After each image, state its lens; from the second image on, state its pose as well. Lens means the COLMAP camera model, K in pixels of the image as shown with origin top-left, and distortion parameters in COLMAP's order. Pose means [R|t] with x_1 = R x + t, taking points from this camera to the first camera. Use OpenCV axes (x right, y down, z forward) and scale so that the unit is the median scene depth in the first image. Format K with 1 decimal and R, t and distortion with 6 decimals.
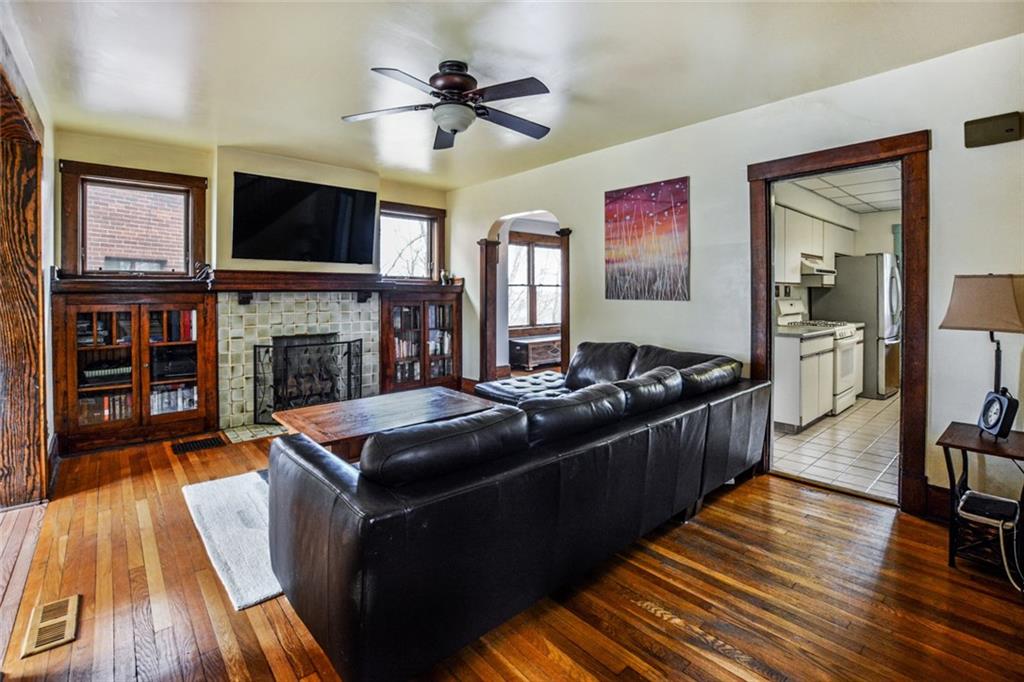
lens RADIAL K [[462.9, 0, 515.3], [0, 462.9, 309.6], [0, 0, 1]] dist [-0.037128, 0.010807]
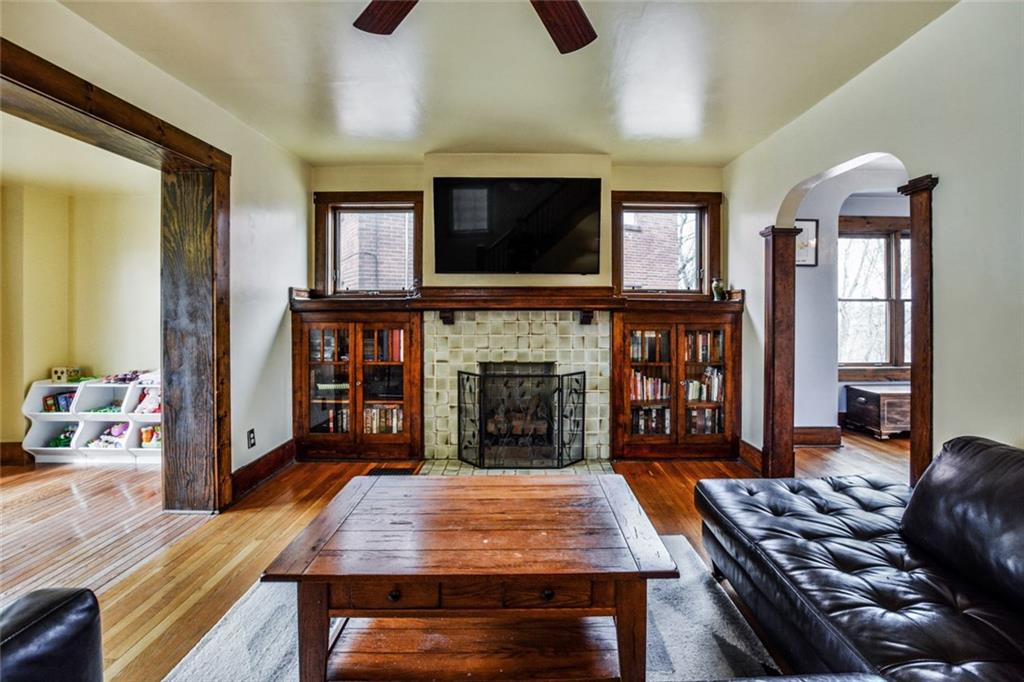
lens RADIAL K [[462.9, 0, 515.3], [0, 462.9, 309.6], [0, 0, 1]] dist [-0.037128, 0.010807]
pose [[0.753869, 0.001835, -0.657022, 0.095089], [-0.025248, 0.999338, -0.026179, -0.018689], [0.656539, 0.036324, 0.753417, 0.374219]]
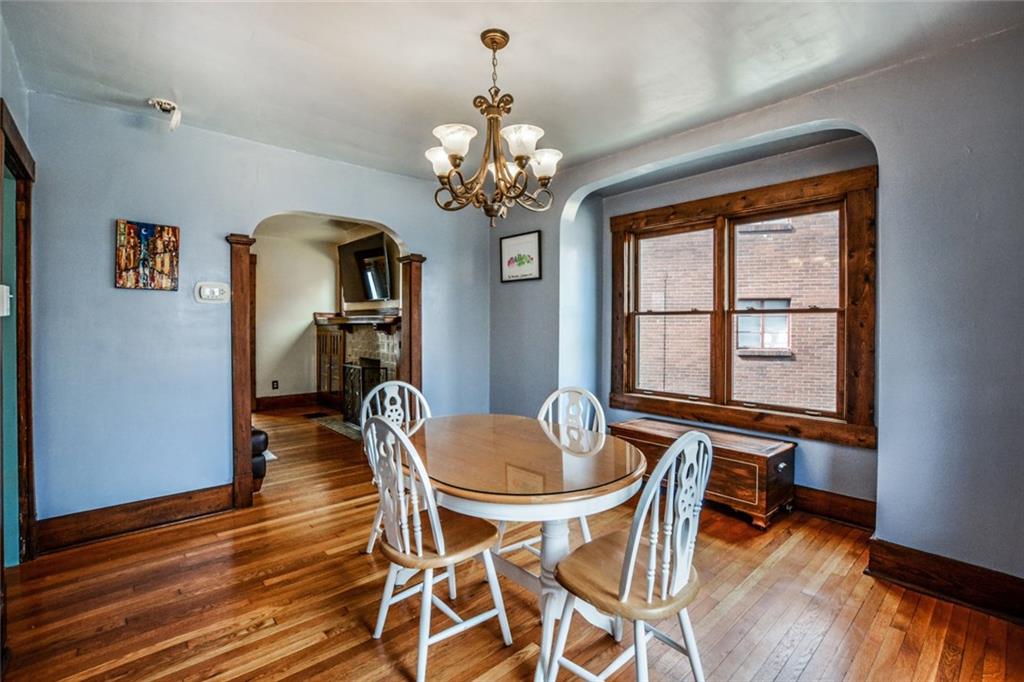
lens RADIAL K [[462.9, 0, 515.3], [0, 462.9, 309.6], [0, 0, 1]] dist [-0.037128, 0.010807]
pose [[0.015526, -0.031971, -0.999368, 0.889832], [-0.039298, 0.998697, -0.032560, -0.057733], [0.999107, 0.039779, 0.014249, 1.468055]]
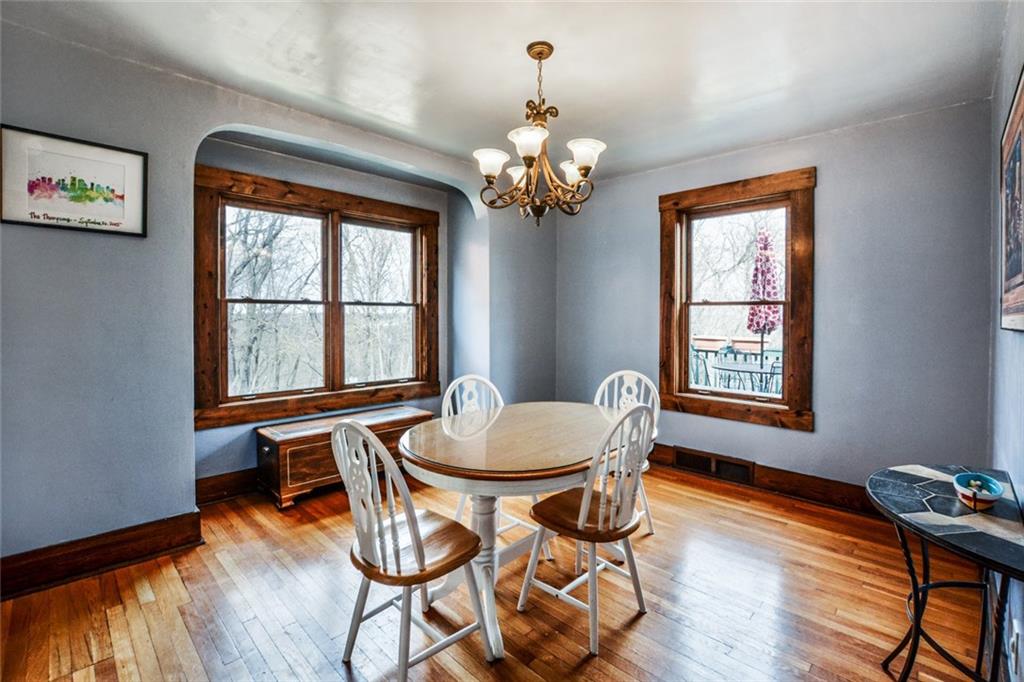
lens RADIAL K [[462.9, 0, 515.3], [0, 462.9, 309.6], [0, 0, 1]] dist [-0.037128, 0.010807]
pose [[0.997110, 0.007003, 0.075648, 0.341994], [-0.003510, 0.998926, -0.046212, -0.043910], [-0.075890, 0.045813, 0.996063, 0.959632]]
